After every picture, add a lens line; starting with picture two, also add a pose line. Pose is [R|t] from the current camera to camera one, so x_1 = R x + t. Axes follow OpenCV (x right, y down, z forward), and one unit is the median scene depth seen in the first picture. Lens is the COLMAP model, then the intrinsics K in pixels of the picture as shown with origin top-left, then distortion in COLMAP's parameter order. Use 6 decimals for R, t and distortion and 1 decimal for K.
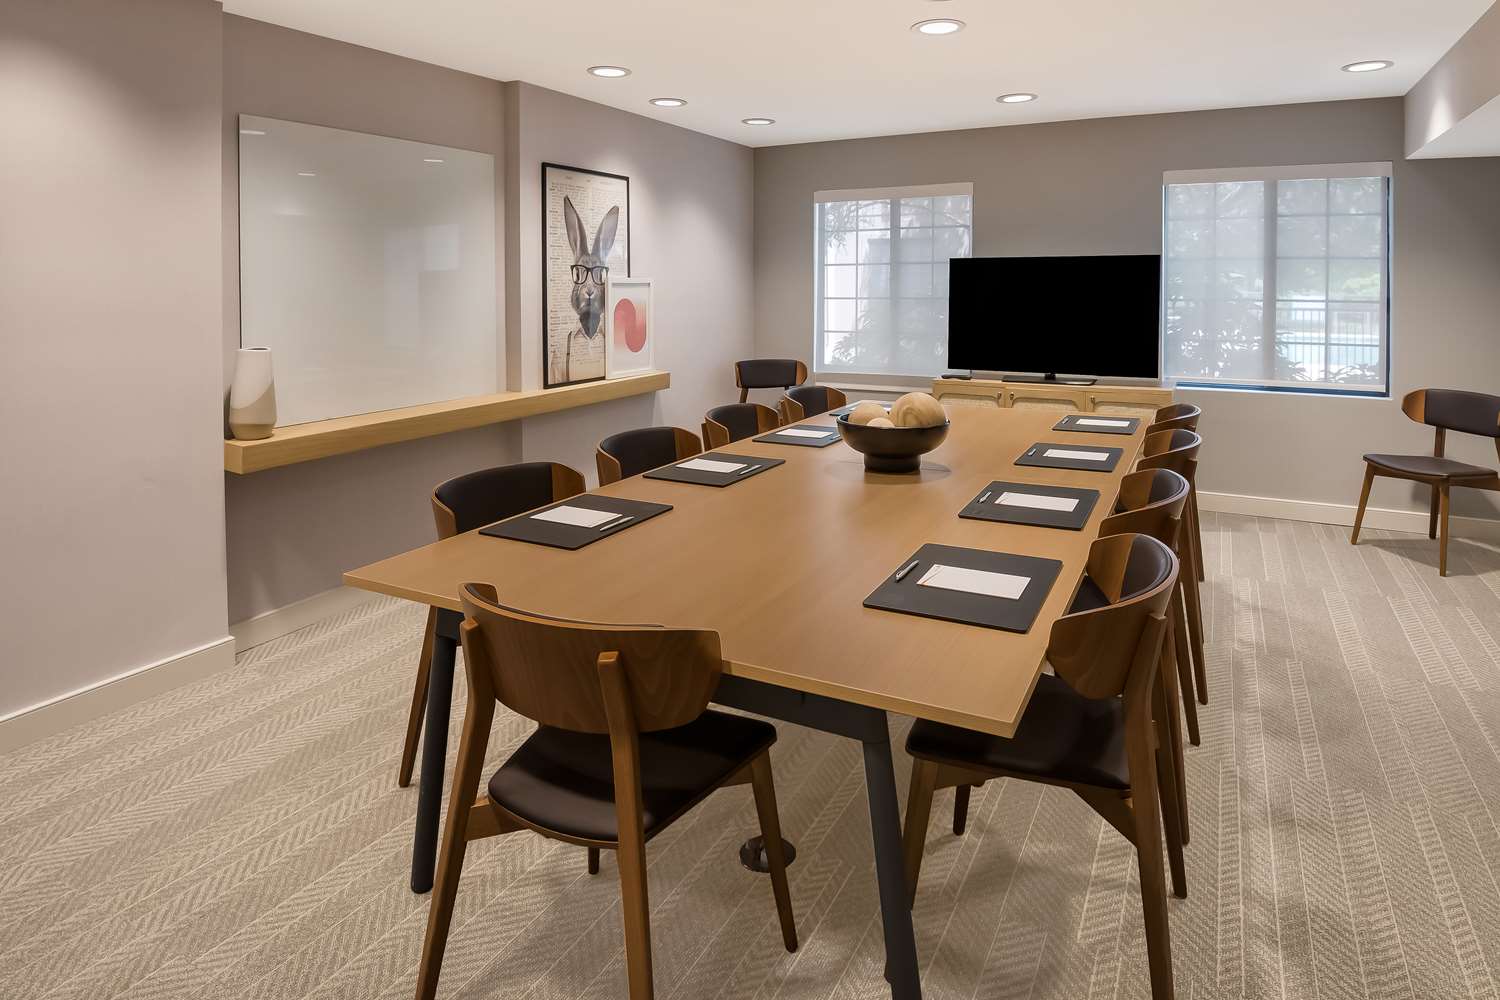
lens RADIAL K [[832.9, 0, 749.5], [0, 832.9, 479.5], [0, 0, 1]] dist [0.028726, -0.000447]
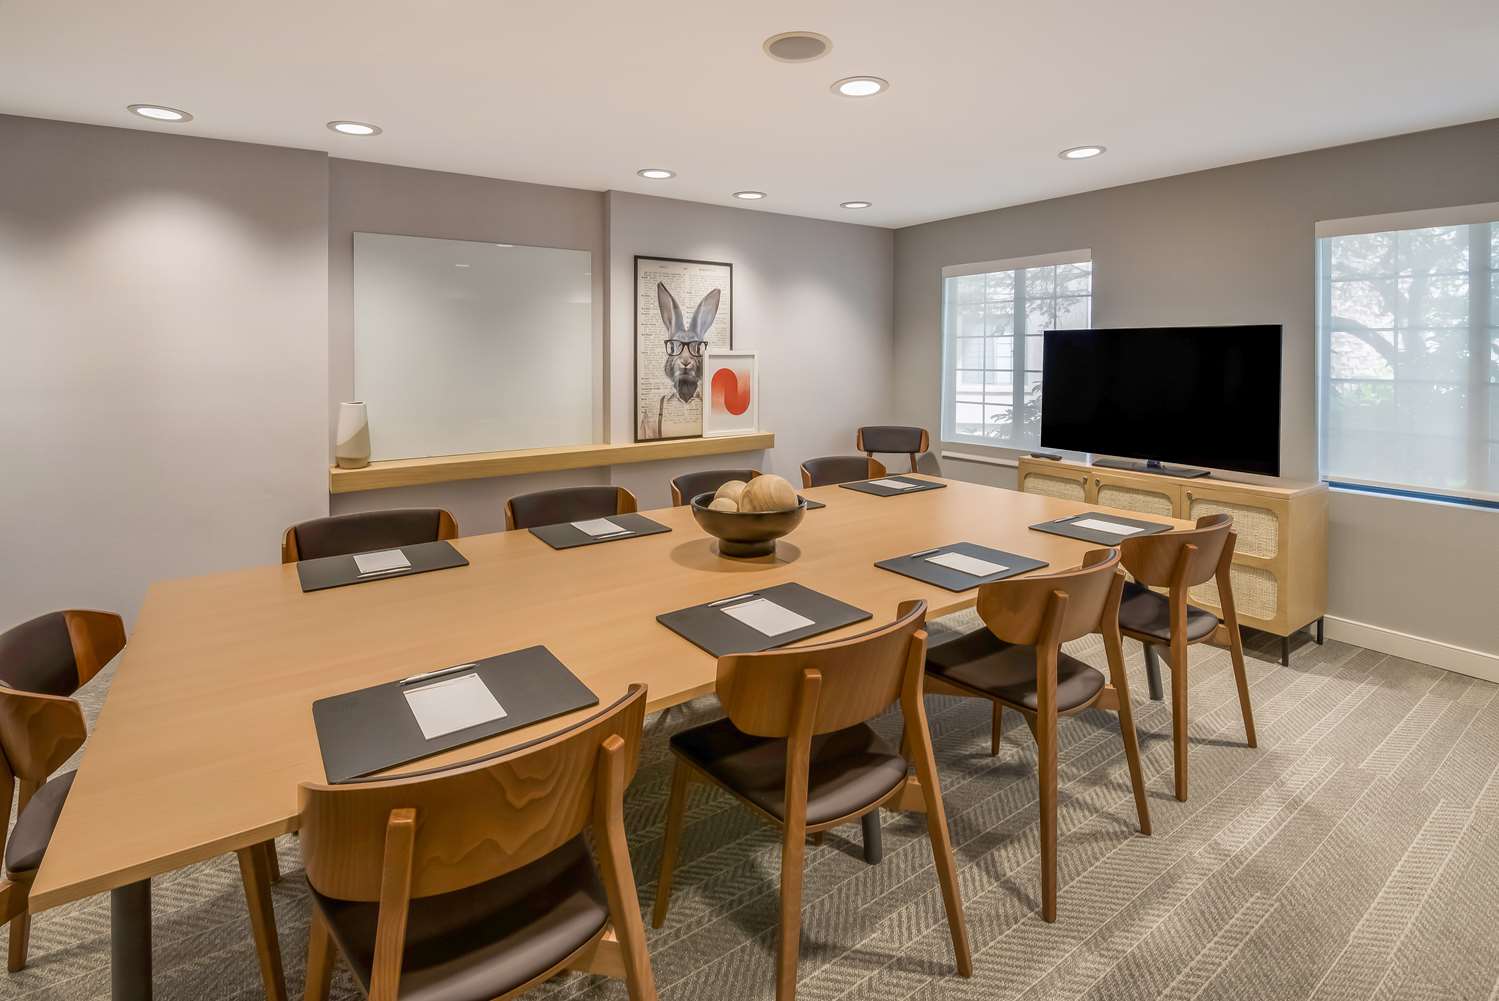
lens RADIAL K [[681.9, 0, 741.8], [0, 681.9, 509.6], [0, 0, 1]] dist [0.019262, -0.000010]
pose [[0.892745, 0.106750, -0.437733, 0.320727], [-0.107807, 0.993917, 0.022518, -0.049333], [0.437474, 0.027088, 0.898823, 0.176929]]
